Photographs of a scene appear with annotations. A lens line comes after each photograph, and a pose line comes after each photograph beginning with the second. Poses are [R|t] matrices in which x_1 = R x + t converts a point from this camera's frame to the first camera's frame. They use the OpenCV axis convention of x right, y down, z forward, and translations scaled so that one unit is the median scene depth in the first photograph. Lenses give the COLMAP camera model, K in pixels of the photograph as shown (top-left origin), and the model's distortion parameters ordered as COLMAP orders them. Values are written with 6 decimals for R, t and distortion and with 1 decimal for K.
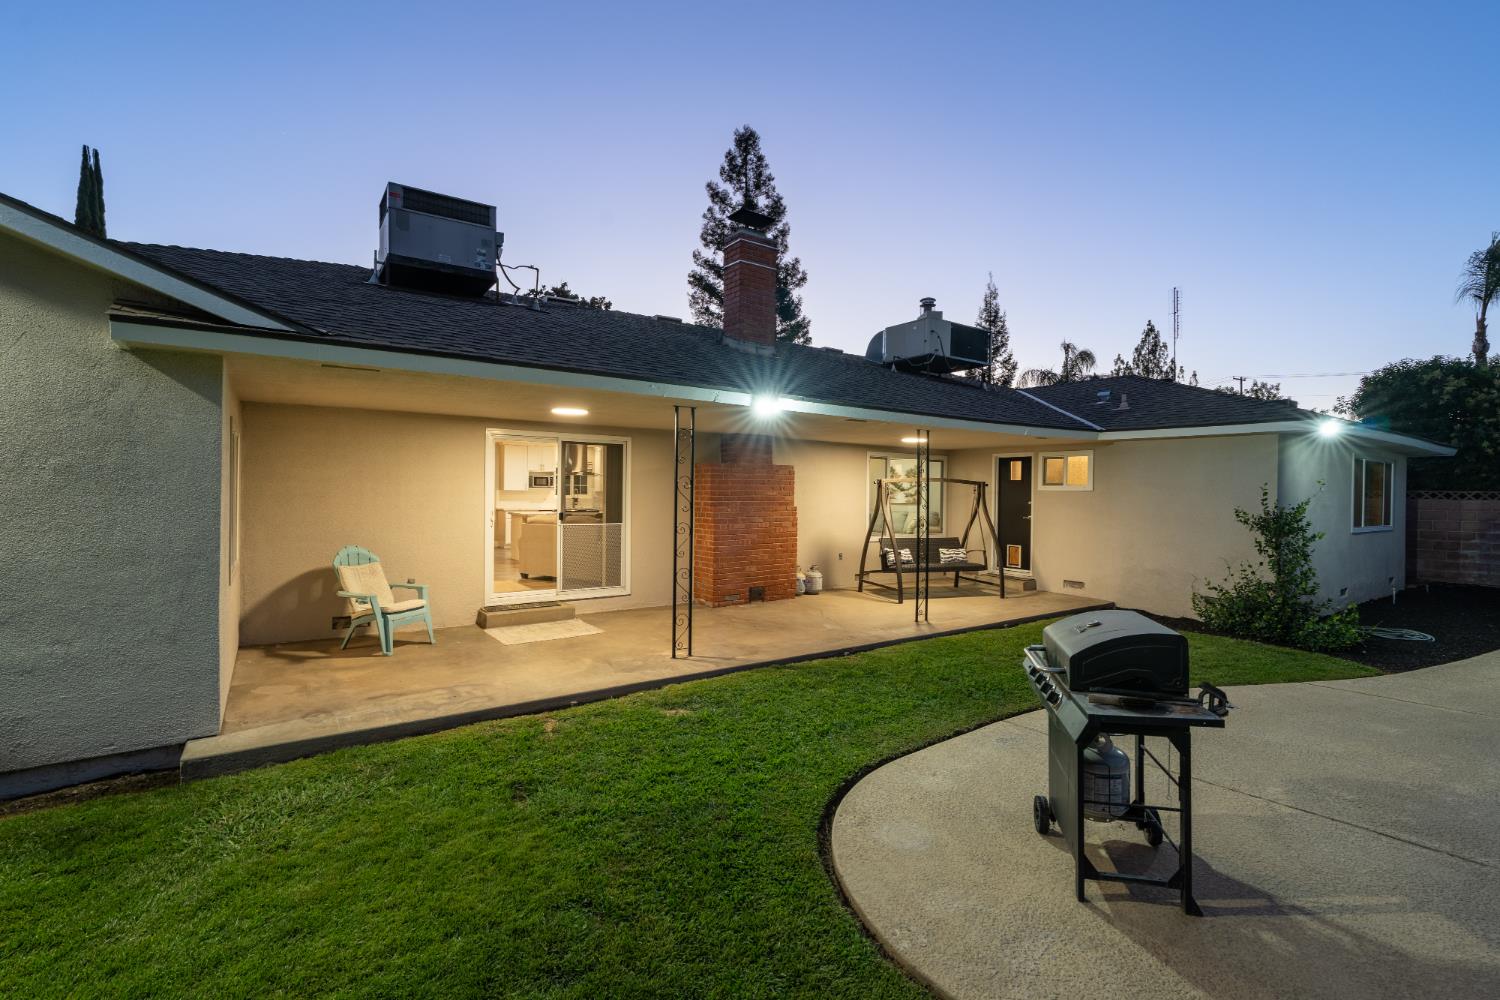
lens RADIAL K [[673.2, 0, 748.1], [0, 673.2, 496.0], [0, 0, 1]] dist [-0.003507, 0.001162]
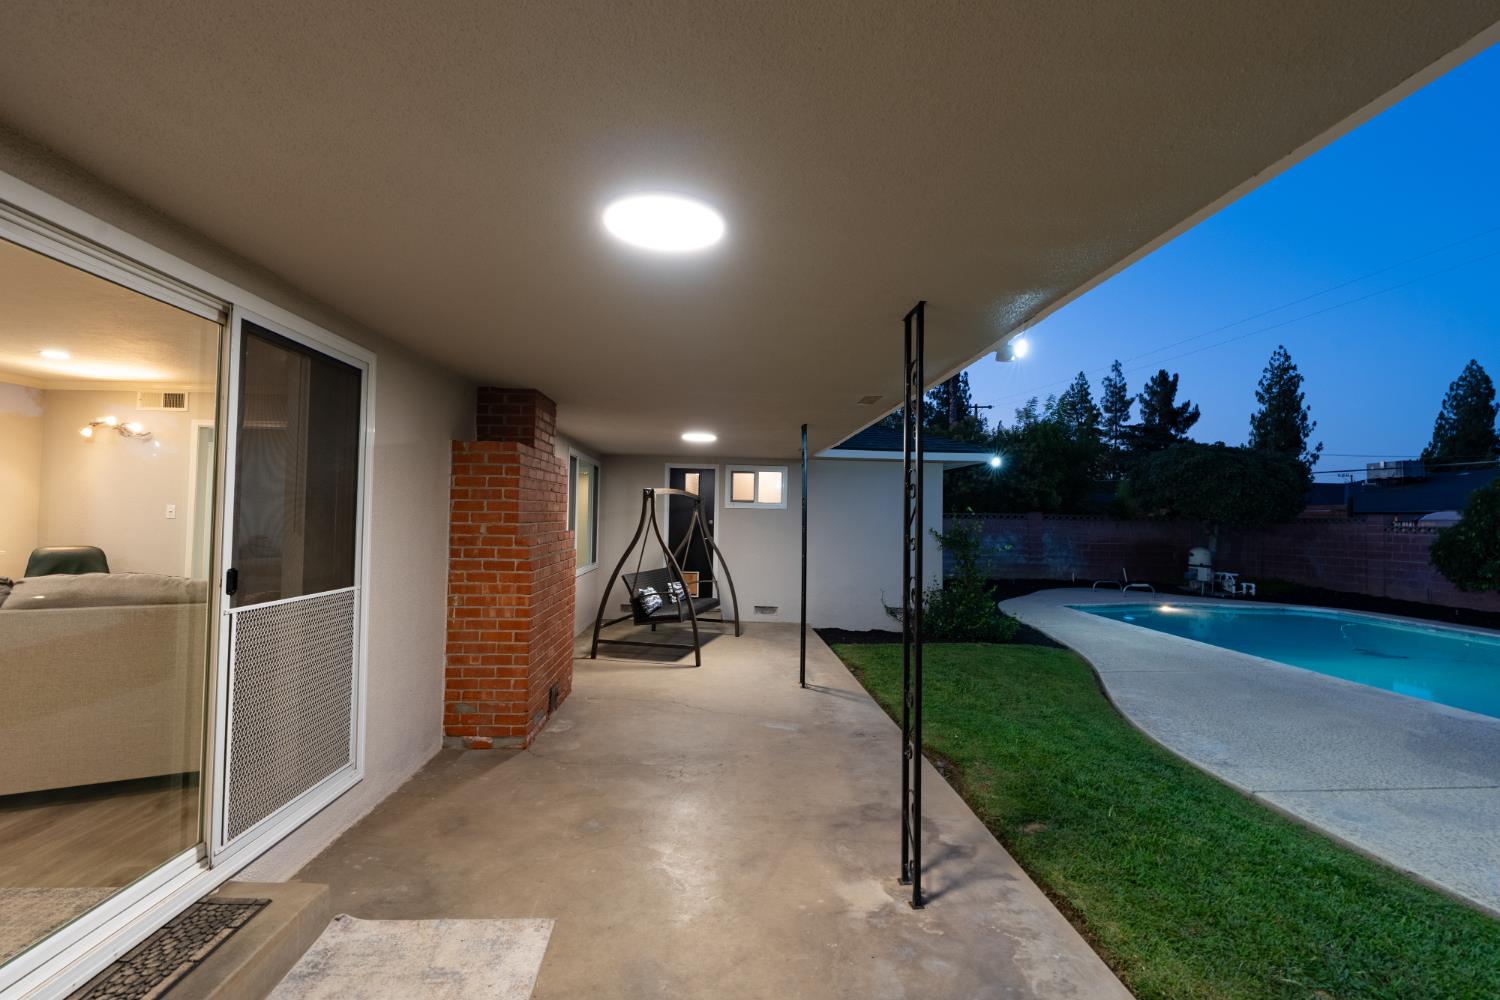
lens RADIAL K [[673.2, 0, 748.1], [0, 673.2, 496.0], [0, 0, 1]] dist [-0.003507, 0.001162]
pose [[0.535986, 0.025918, 0.843829, -0.267631], [-0.007811, 0.999638, -0.025743, -0.000489], [-0.844191, 0.007207, 0.535994, 0.441635]]
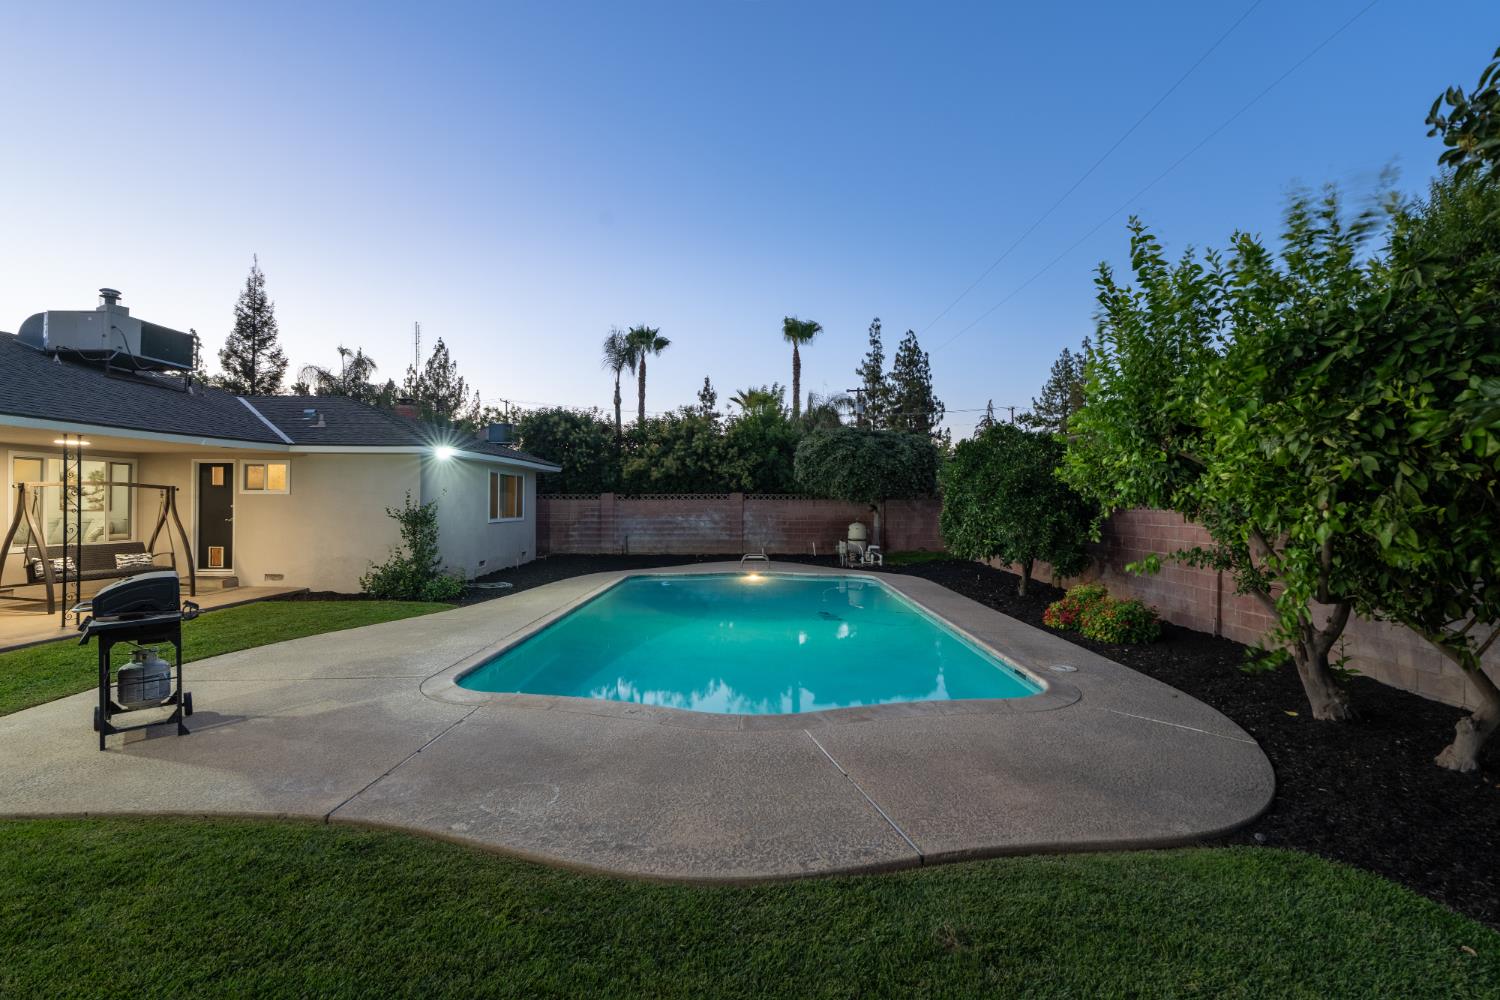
lens RADIAL K [[673.2, 0, 748.1], [0, 673.2, 496.0], [0, 0, 1]] dist [-0.003507, 0.001162]
pose [[0.579433, -0.003662, 0.815012, 0.019256], [0.008734, 0.999960, -0.001716, 0.002729], [-0.814973, 0.008112, 0.579442, -0.267553]]
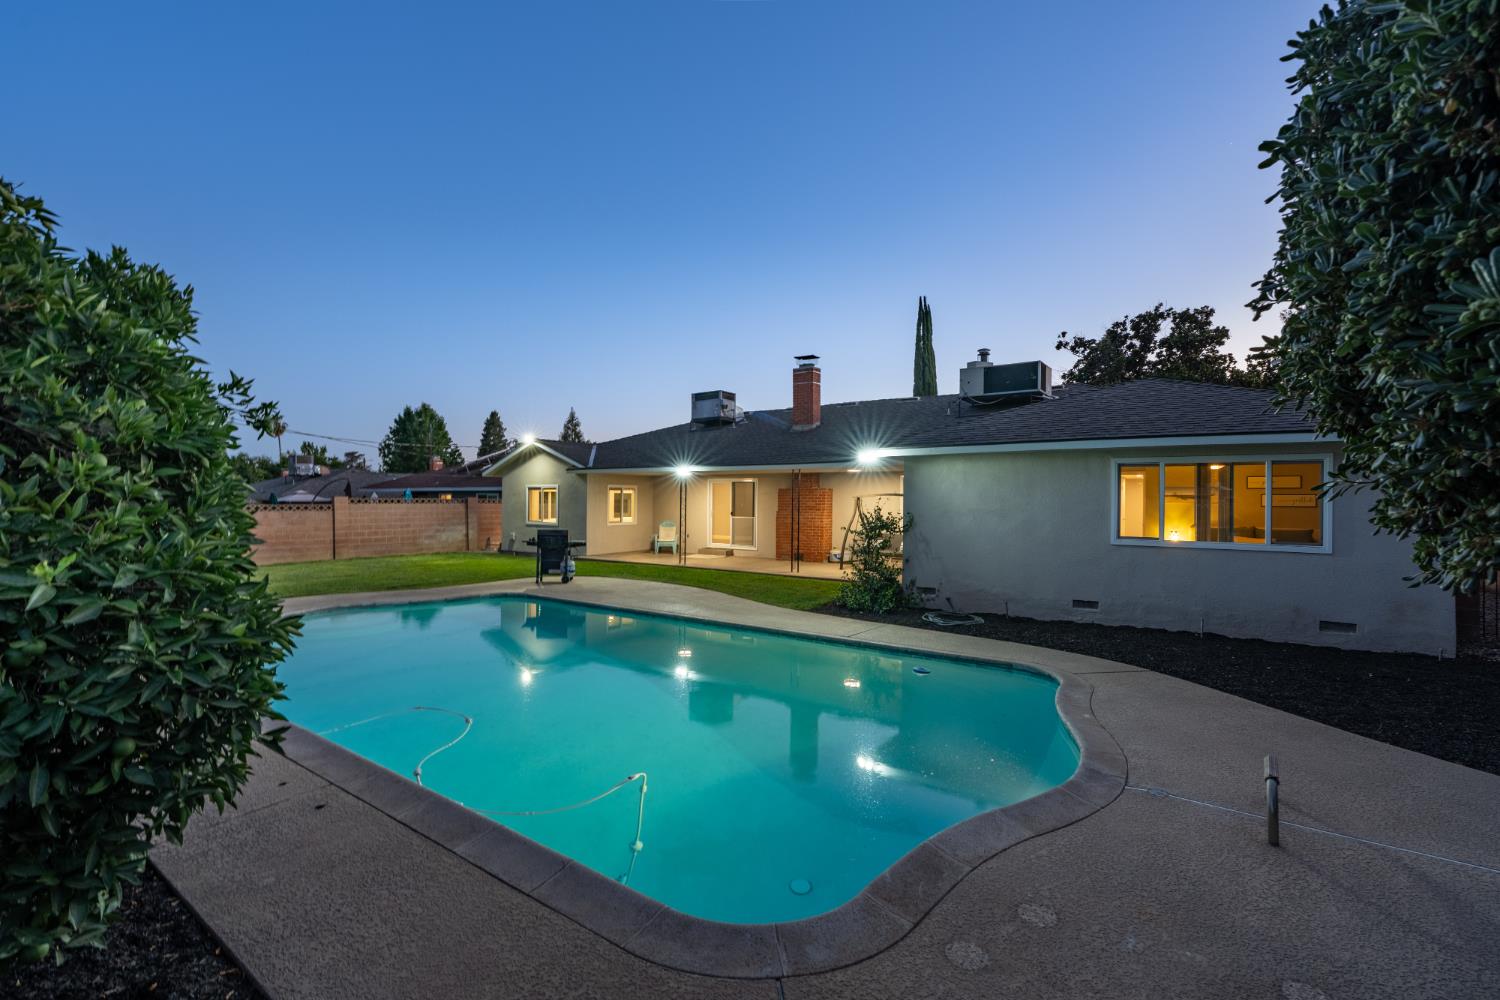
lens RADIAL K [[673.2, 0, 748.1], [0, 673.2, 496.0], [0, 0, 1]] dist [-0.003507, 0.001162]
pose [[0.334054, -0.014377, -0.942444, 1.325117], [-0.008190, 0.999802, -0.018155, 0.007007], [0.942519, 0.013784, 0.333870, 0.171626]]
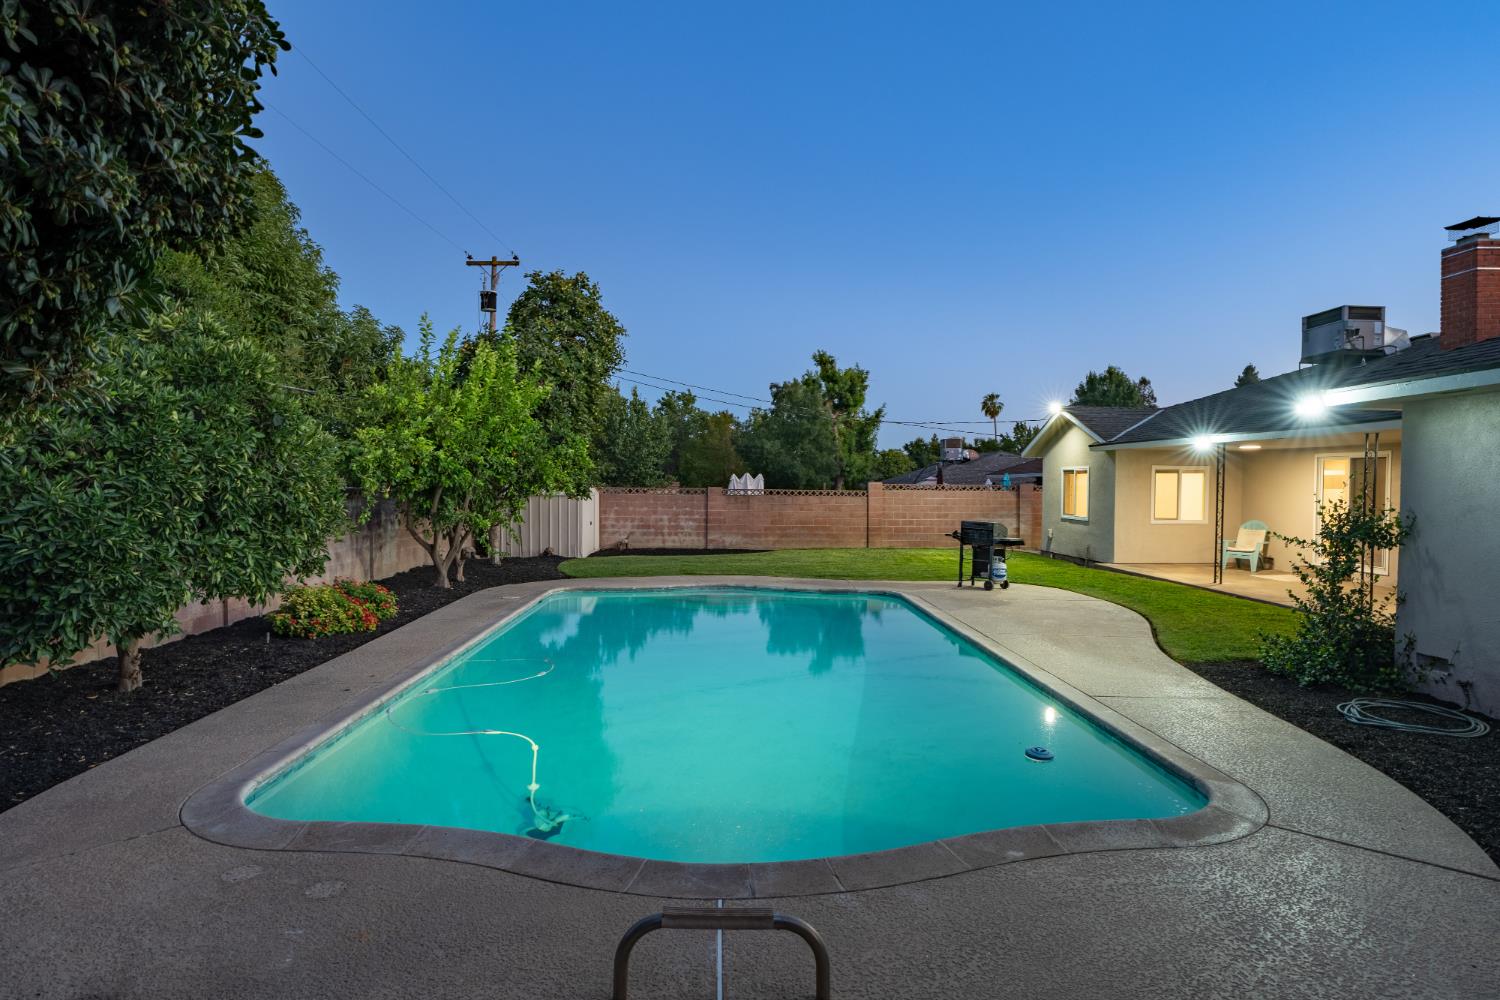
lens RADIAL K [[882.7, 0, 751.2], [0, 882.7, 490.5], [0, 0, 1]] dist [-0.000246, 0.000265]
pose [[-0.539725, -0.009562, -0.841787, 1.314119], [-0.022448, 0.999743, 0.003036, 0.006302], [0.841542, 0.020535, -0.539801, 0.627112]]
